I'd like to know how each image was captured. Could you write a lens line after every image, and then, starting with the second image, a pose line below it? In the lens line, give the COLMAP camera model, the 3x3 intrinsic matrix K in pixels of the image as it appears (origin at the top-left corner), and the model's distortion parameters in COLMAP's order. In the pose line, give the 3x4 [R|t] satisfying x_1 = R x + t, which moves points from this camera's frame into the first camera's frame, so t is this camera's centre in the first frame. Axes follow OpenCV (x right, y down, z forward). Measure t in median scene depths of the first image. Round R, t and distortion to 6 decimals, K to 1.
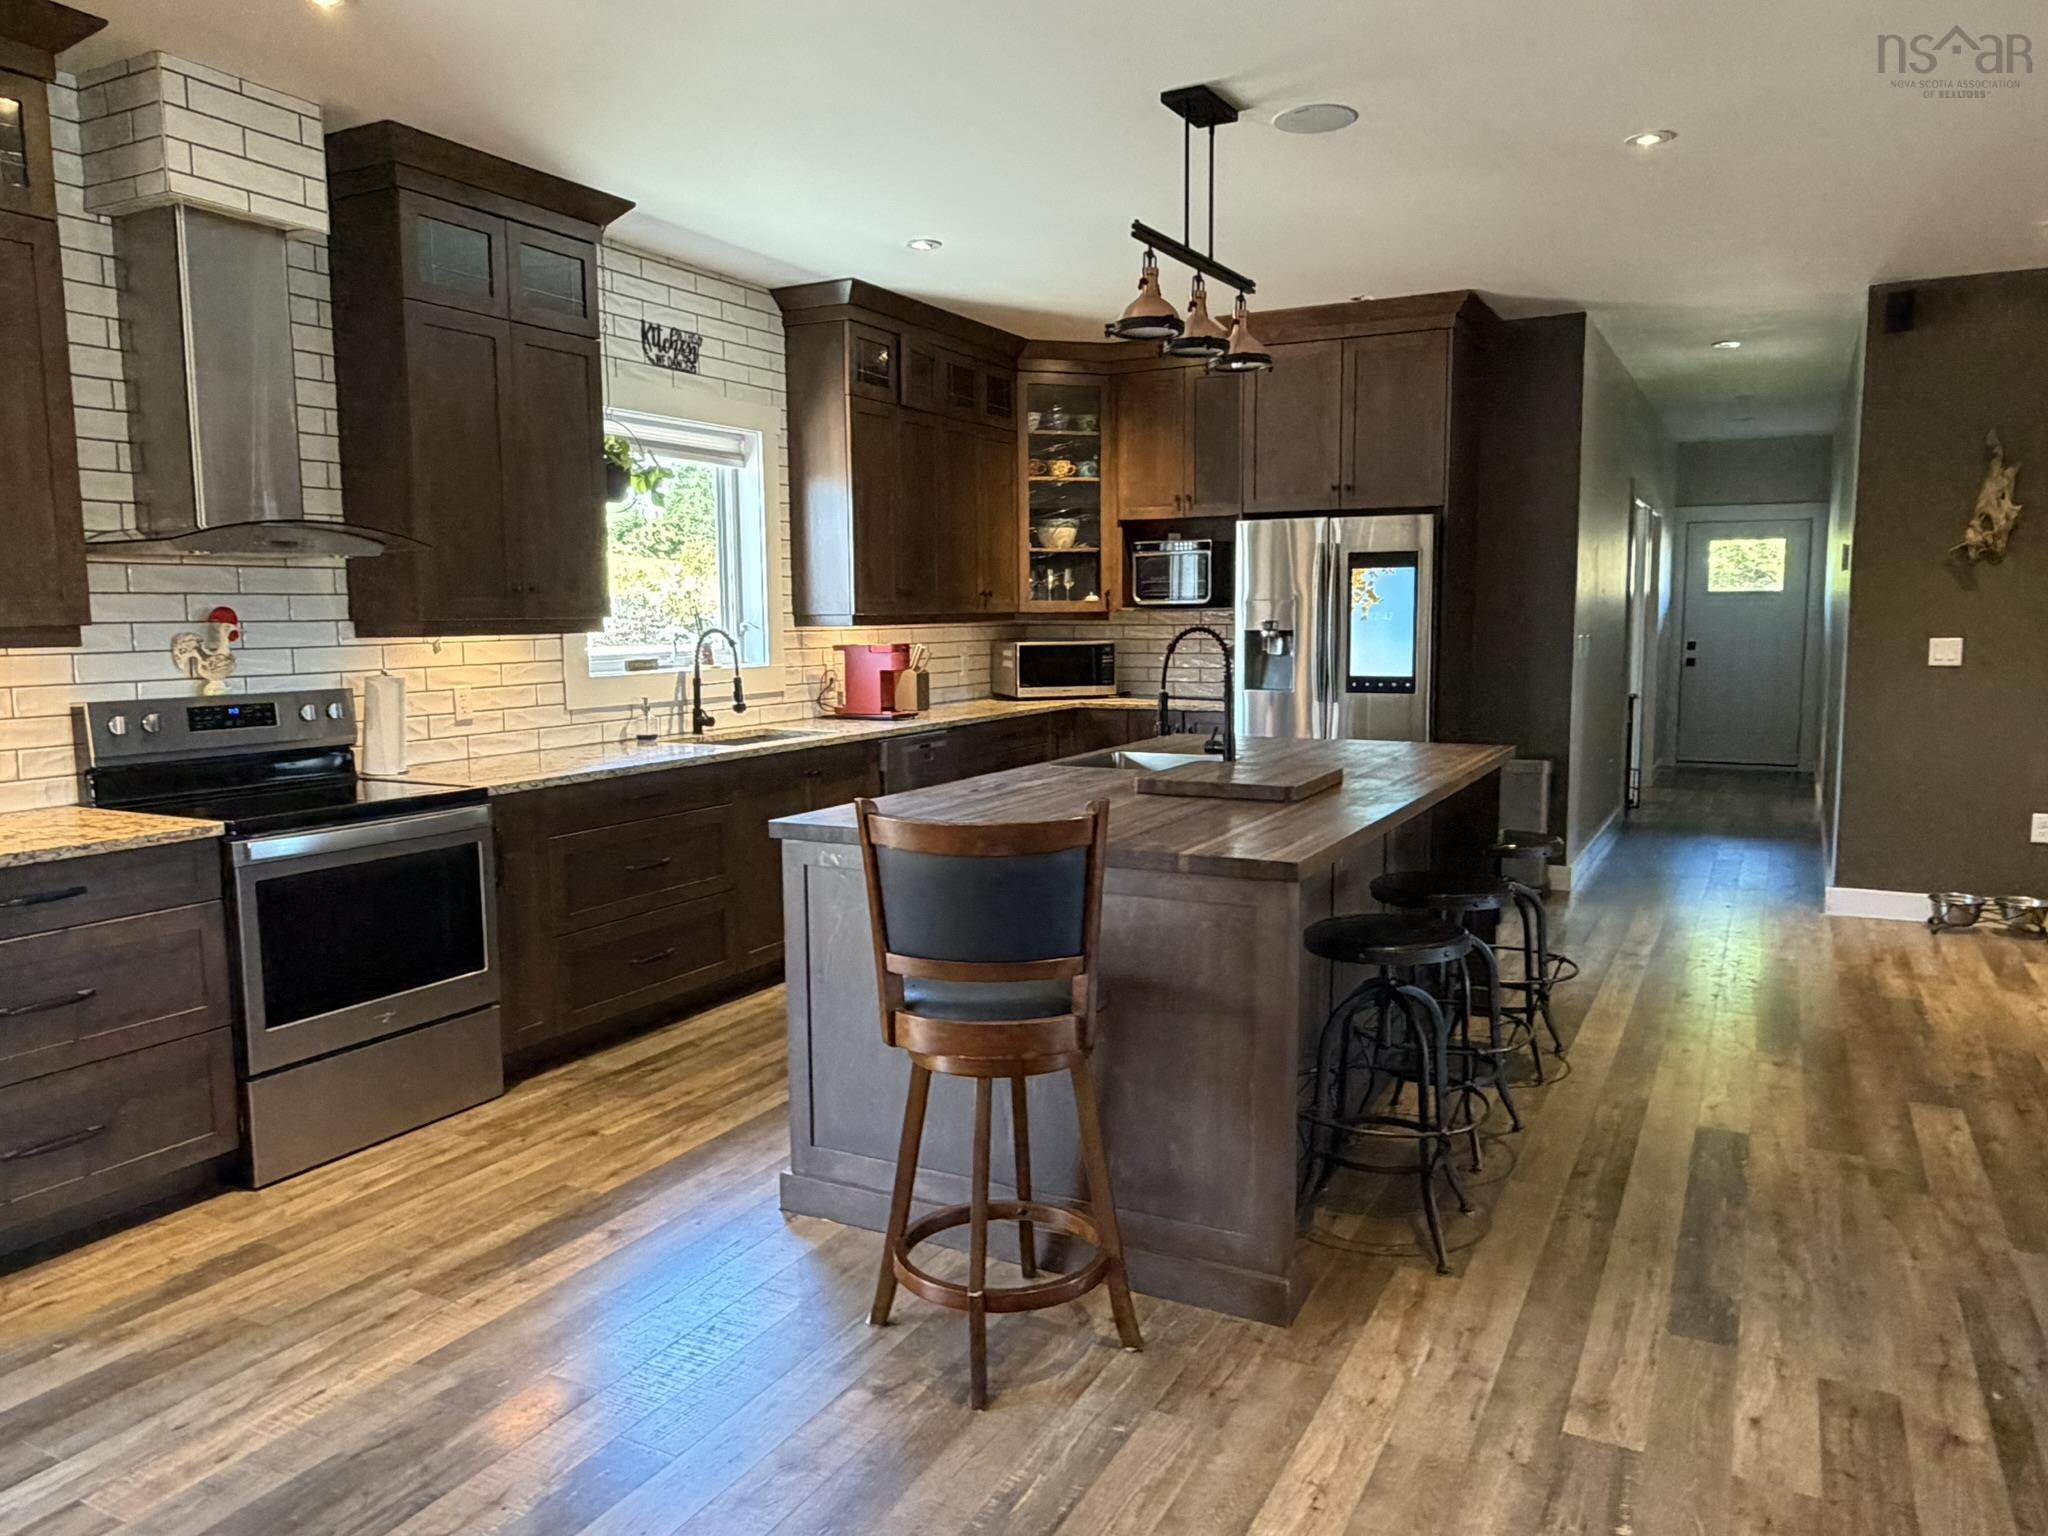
lens RADIAL K [[1425.1, 0, 1025.9], [0, 1425.1, 766.0], [0, 0, 1]] dist [0.005163, -0.002674]
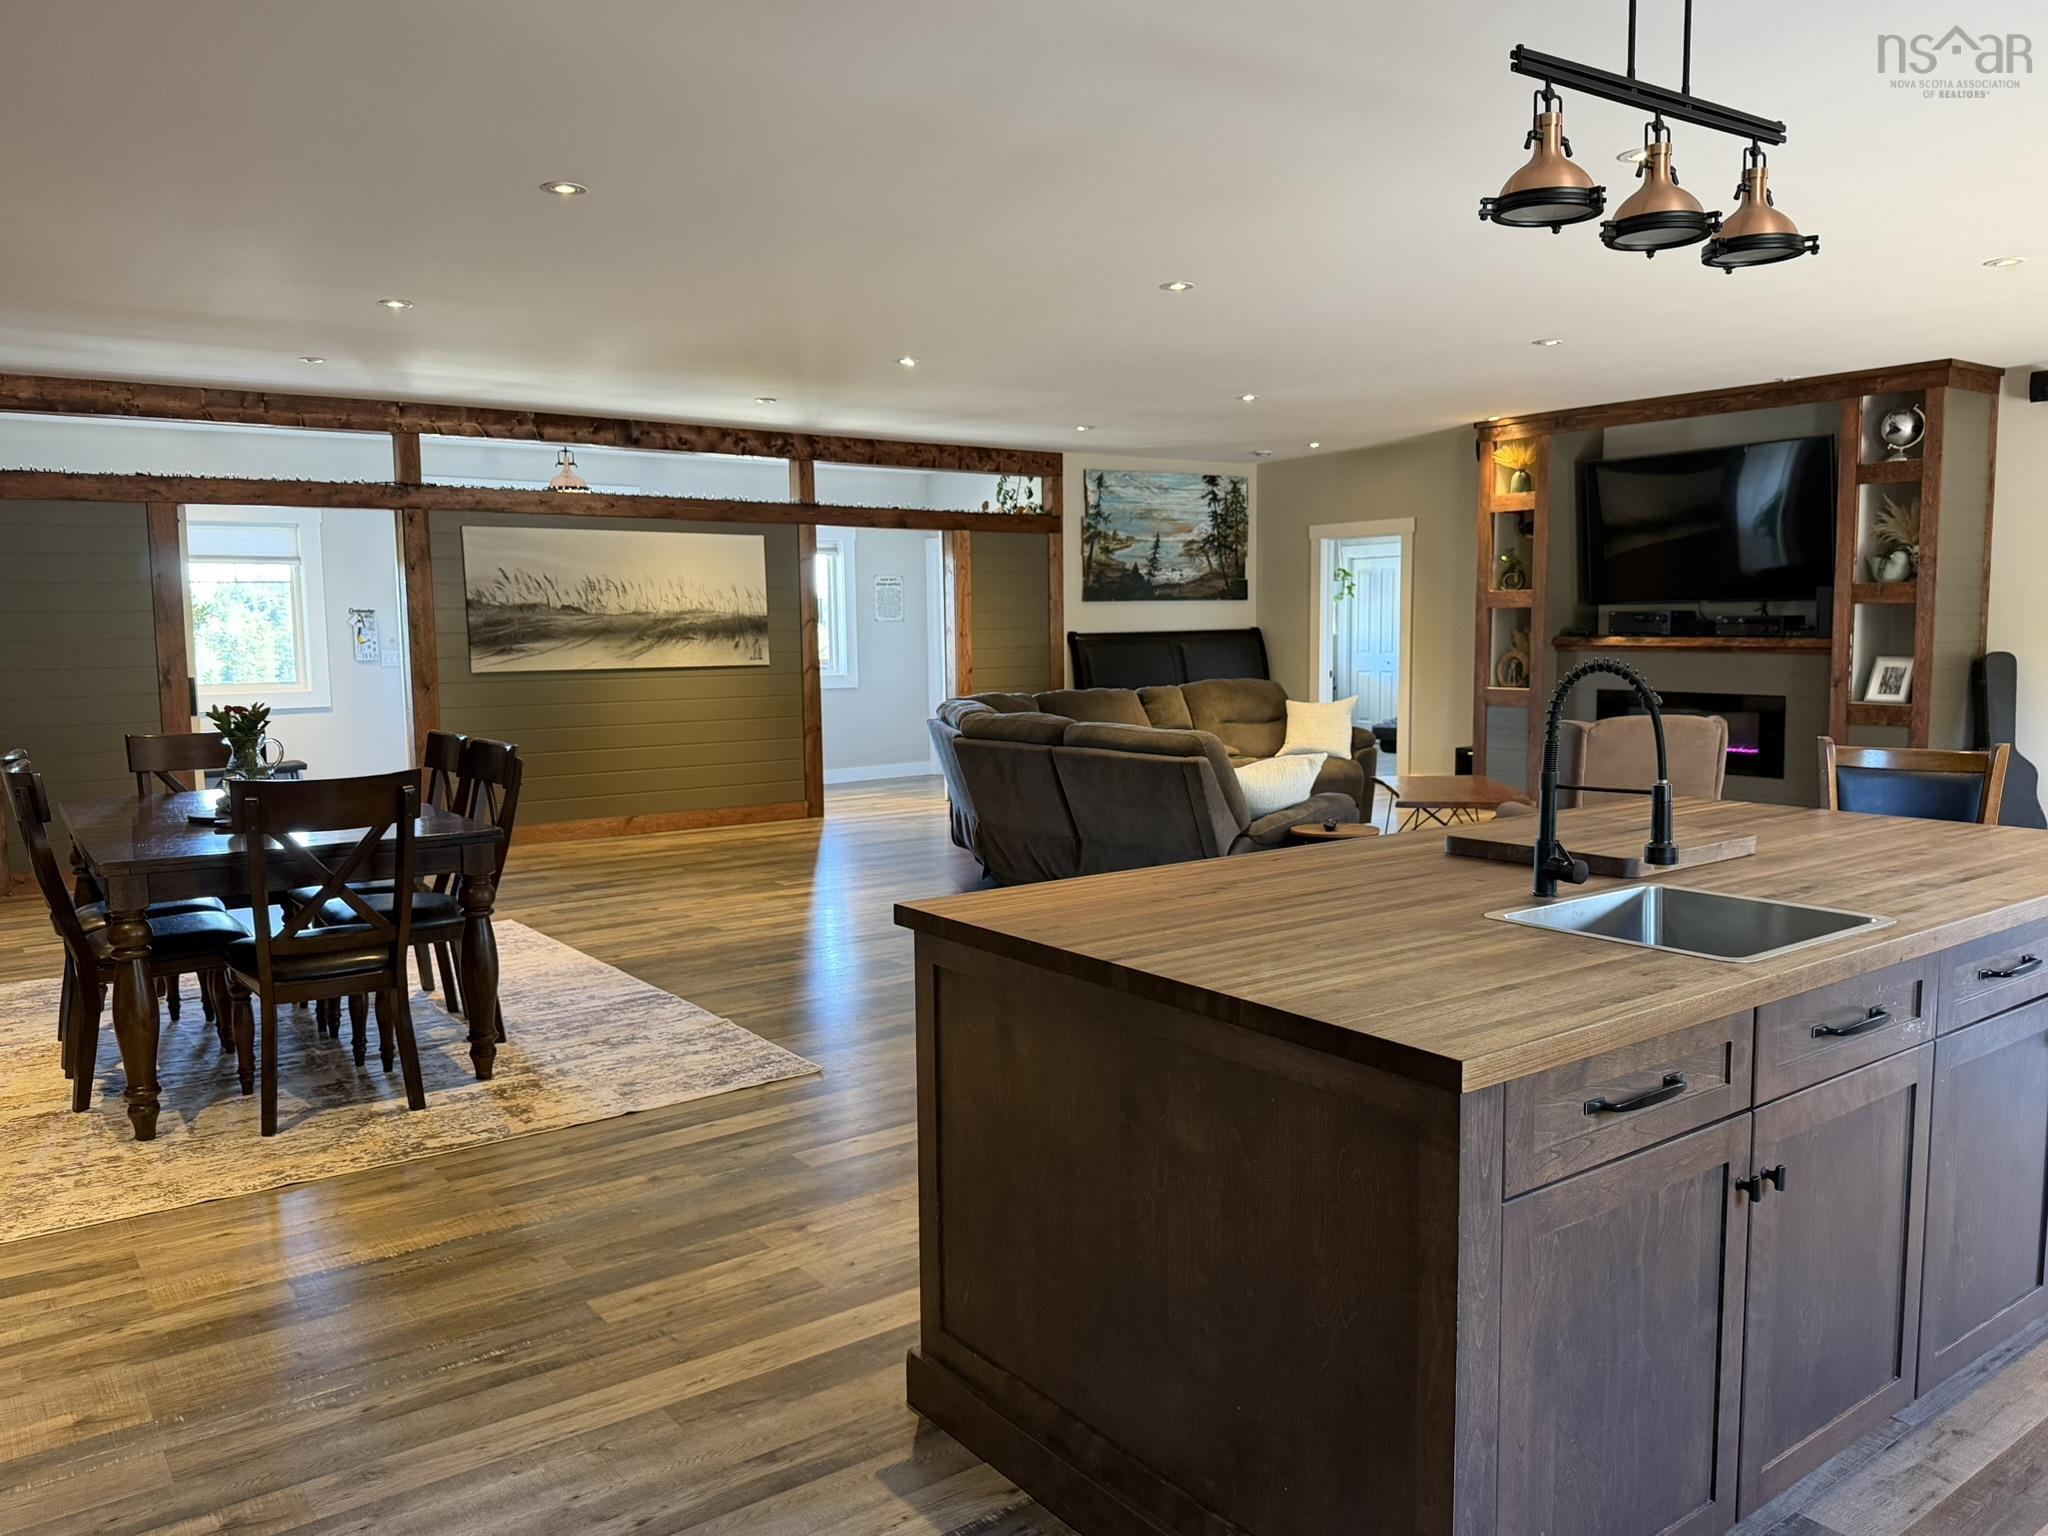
lens RADIAL K [[1507.9, 0, 1033.3], [0, 1507.9, 765.6], [0, 0, 1]] dist [0.163014, -0.290848]
pose [[-0.901867, -0.024829, 0.431300, 0.041116], [0.065755, 0.978826, 0.193847, -0.128421], [-0.426980, 0.203184, -0.881138, 1.104872]]
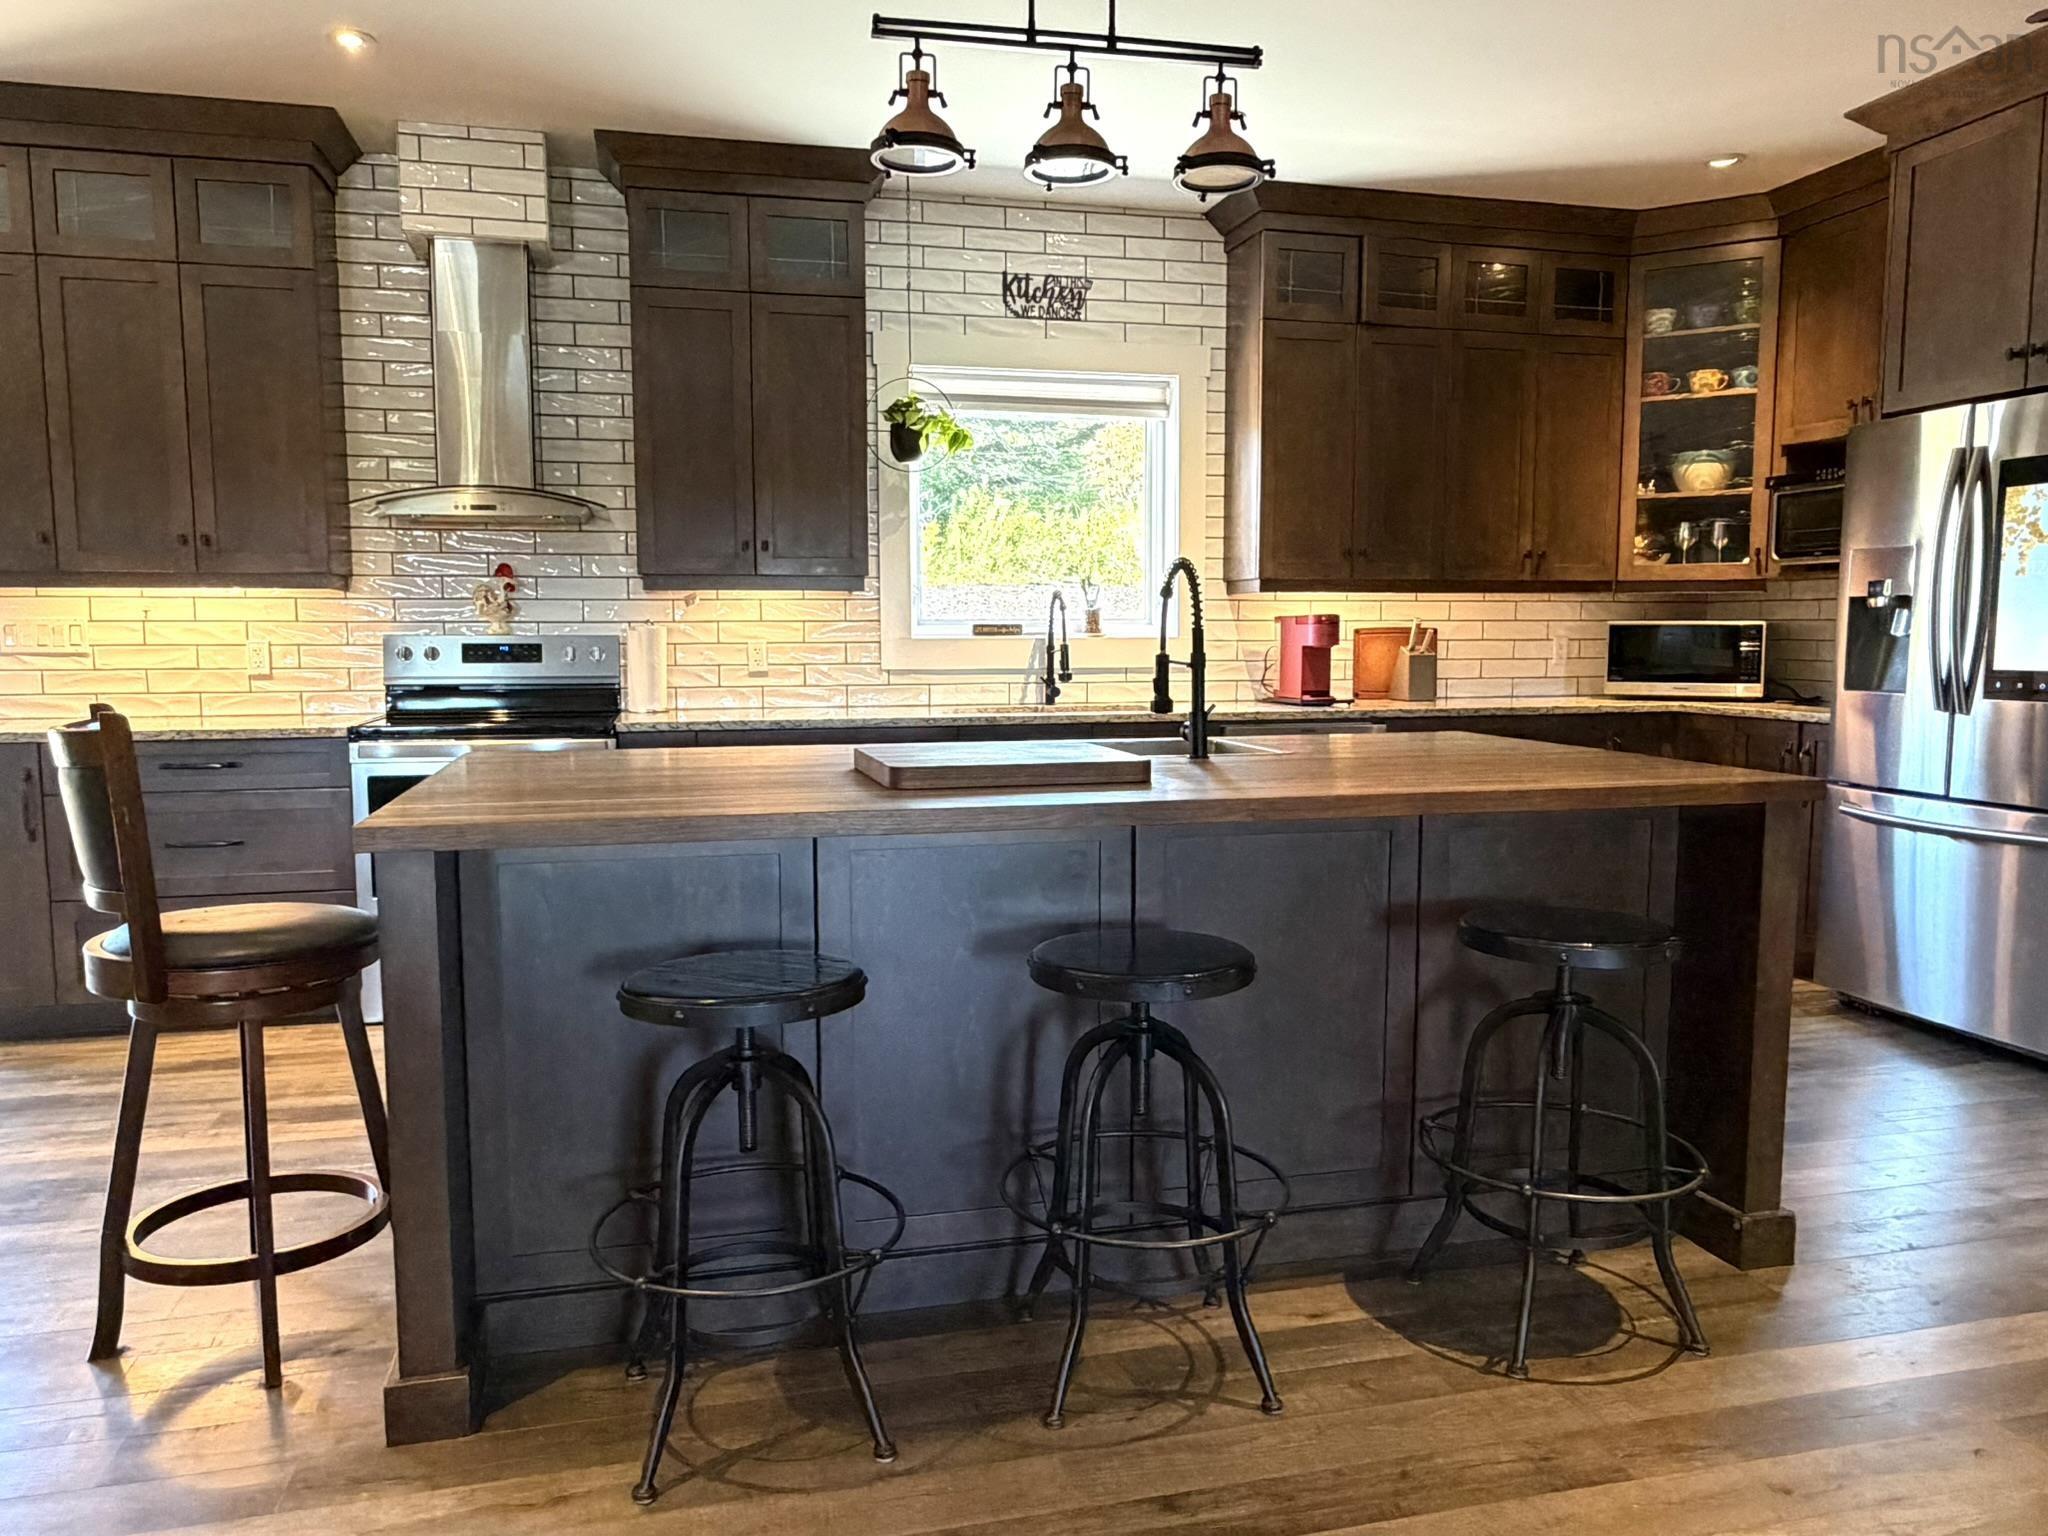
lens RADIAL K [[1422.0, 0, 1017.7], [0, 1422.0, 774.1], [0, 0, 1]] dist [-0.000134, -0.006666]
pose [[0.667905, 0.081426, -0.739779, 0.402861], [-0.085030, 0.995837, 0.032840, -0.005300], [0.739374, 0.040969, 0.672048, 0.314619]]
